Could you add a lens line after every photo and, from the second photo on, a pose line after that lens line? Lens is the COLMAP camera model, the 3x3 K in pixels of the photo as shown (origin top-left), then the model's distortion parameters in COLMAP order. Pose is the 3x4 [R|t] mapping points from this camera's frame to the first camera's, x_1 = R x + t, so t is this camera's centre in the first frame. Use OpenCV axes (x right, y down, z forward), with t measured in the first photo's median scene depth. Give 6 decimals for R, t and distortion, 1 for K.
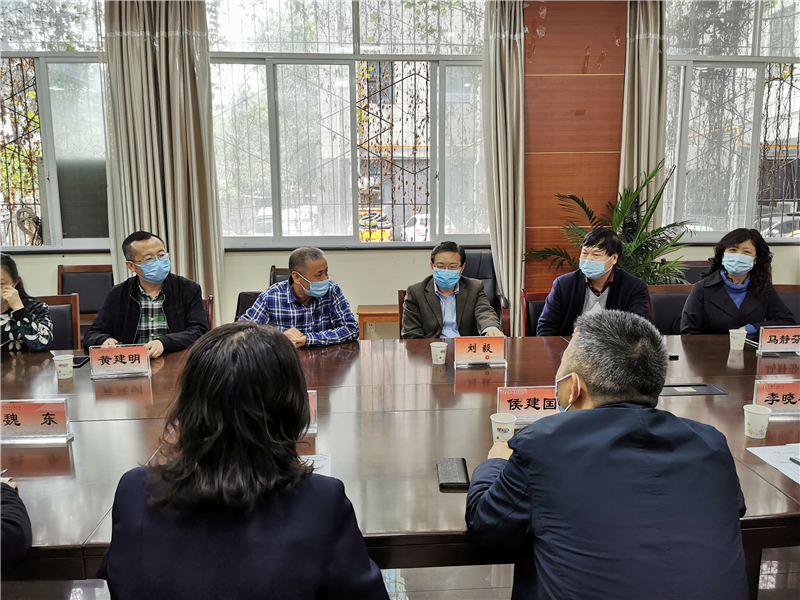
lens RADIAL K [[621.5, 0, 398.3], [0, 621.5, 293.6], [0, 0, 1]] dist [0.032906, -0.017598]
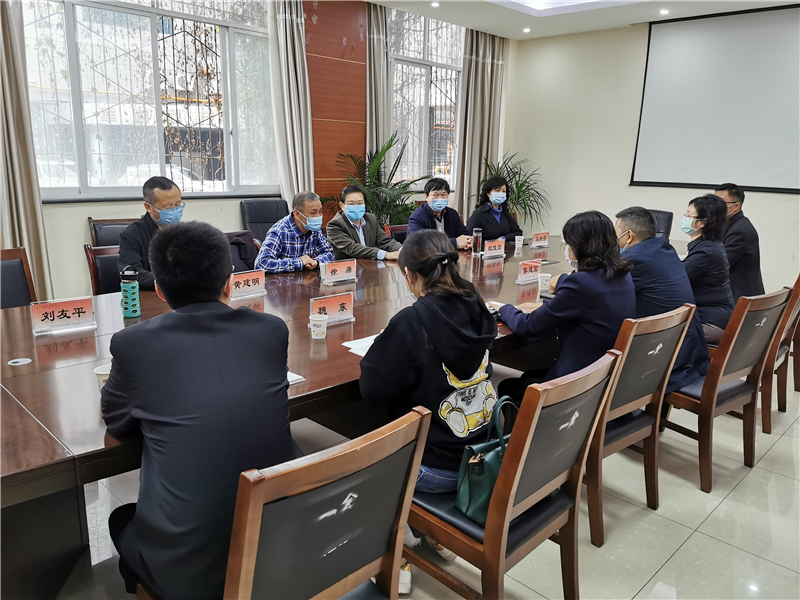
lens RADIAL K [[621.5, 0, 398.7], [0, 621.5, 302.0], [0, 0, 1]] dist [0.032906, -0.017598]
pose [[0.741685, -0.129062, 0.658214, -0.542944], [0.073996, 0.991068, 0.110948, 0.014502], [-0.666654, -0.033584, 0.744610, -0.061826]]
